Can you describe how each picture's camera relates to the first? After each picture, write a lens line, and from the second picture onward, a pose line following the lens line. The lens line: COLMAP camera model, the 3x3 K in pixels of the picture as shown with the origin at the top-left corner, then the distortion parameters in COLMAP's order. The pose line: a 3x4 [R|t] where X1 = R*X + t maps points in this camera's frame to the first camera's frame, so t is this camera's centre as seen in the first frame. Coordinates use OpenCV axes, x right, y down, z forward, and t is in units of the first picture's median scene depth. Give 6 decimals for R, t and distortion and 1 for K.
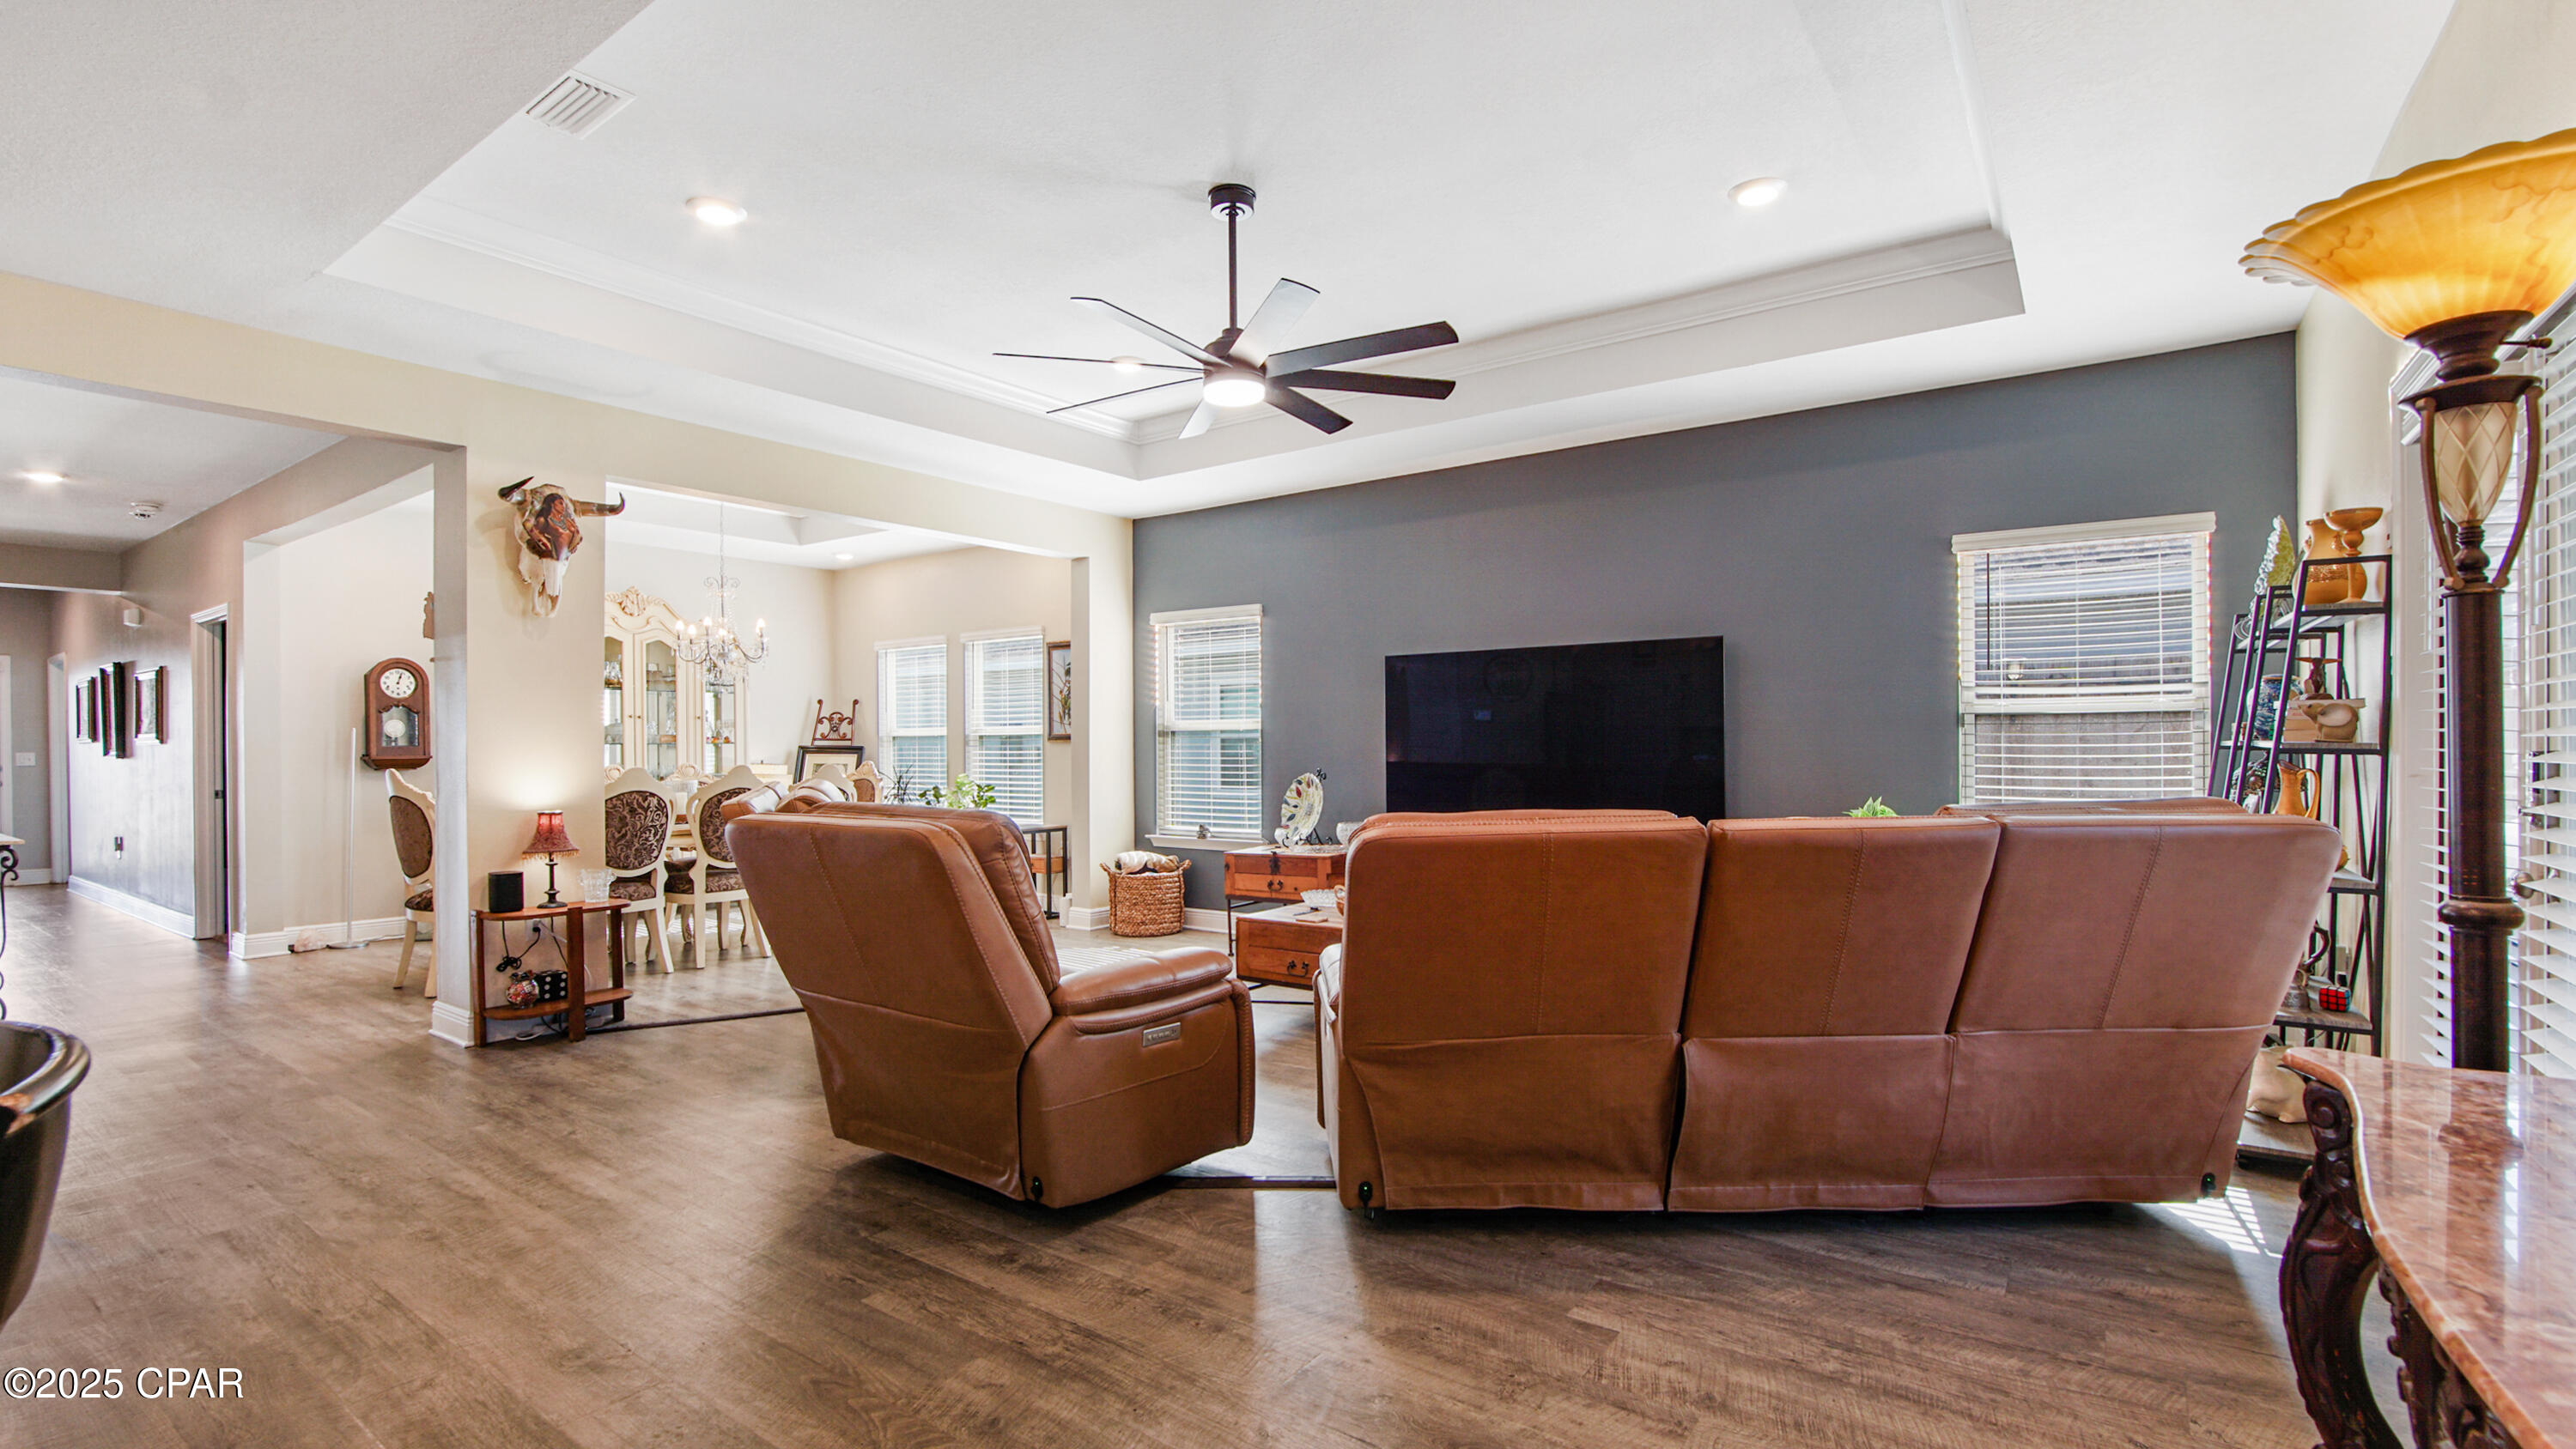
lens RADIAL K [[1230.5, 0, 1288.0], [0, 1230.5, 724.5], [0, 0, 1]] dist [0.001464, -0.000036]
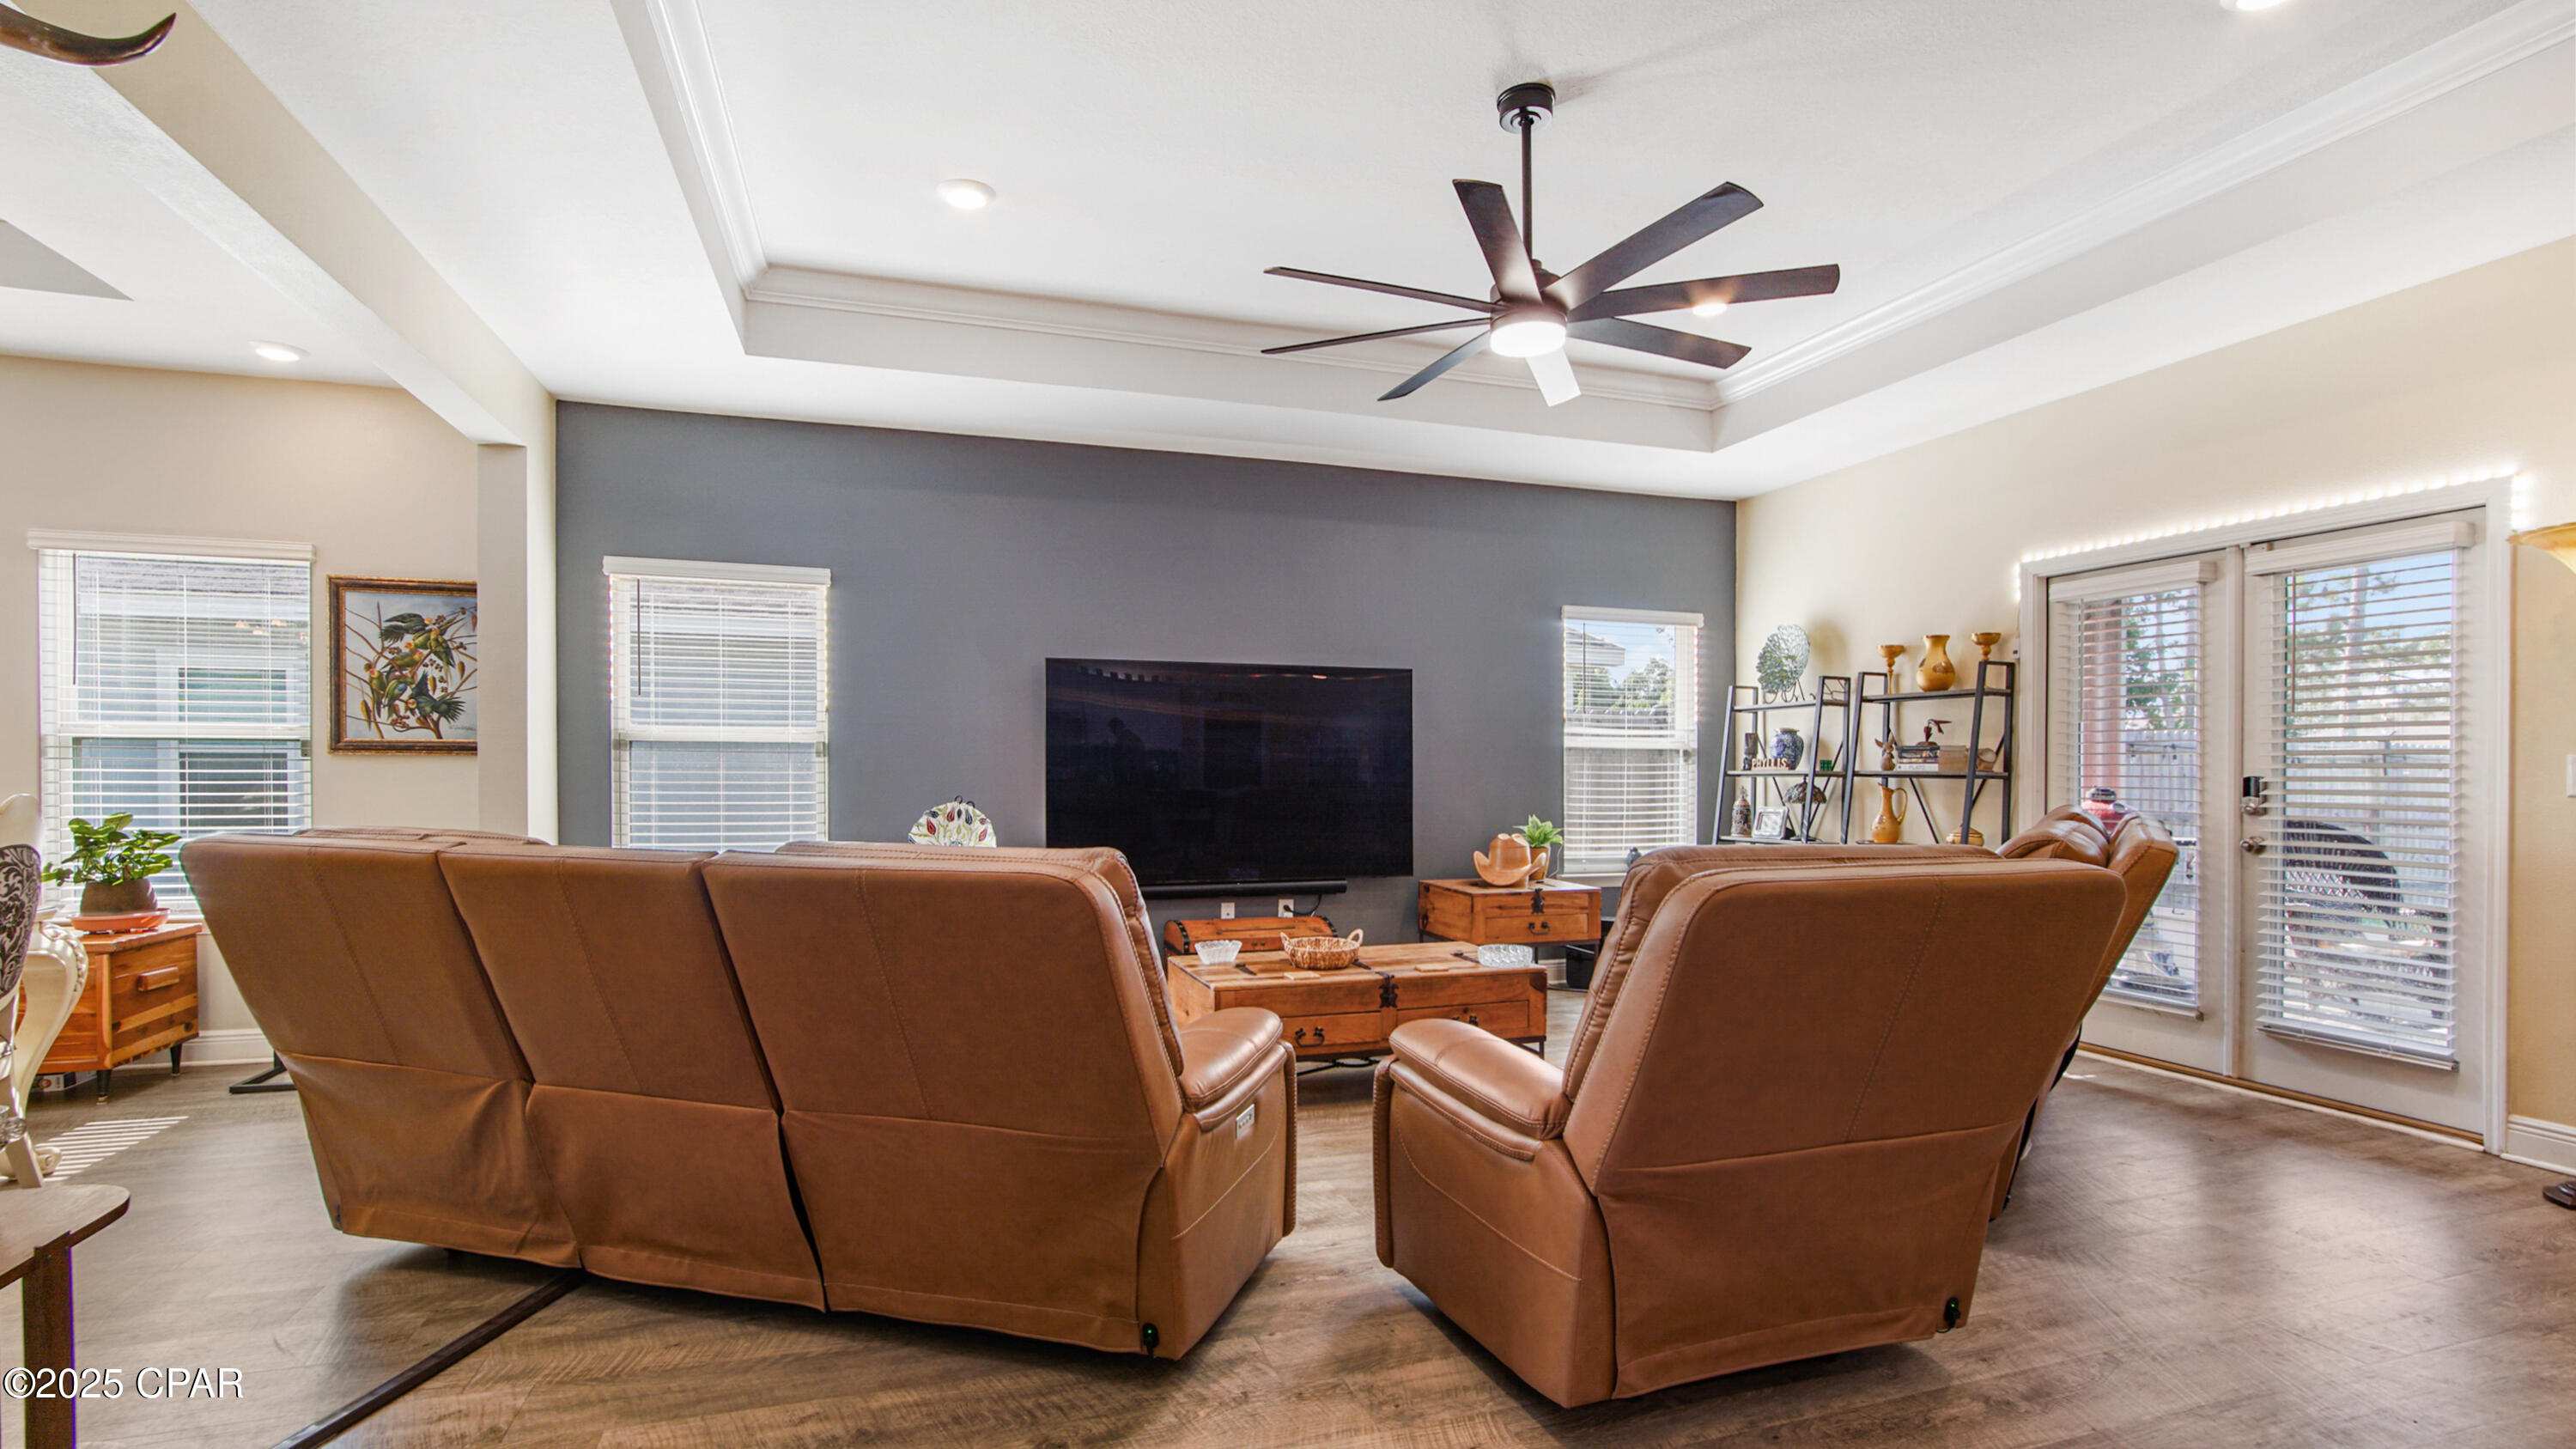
lens RADIAL K [[1185.4, 0, 1285.2], [0, 1185.4, 784.4], [0, 0, 1]] dist [-0.021238, 0.000054]
pose [[0.559723, -0.001855, 0.828678, -0.447264], [-0.022234, 0.999604, 0.017256, 0.010501], [-0.828381, -0.028083, 0.559460, 0.387440]]
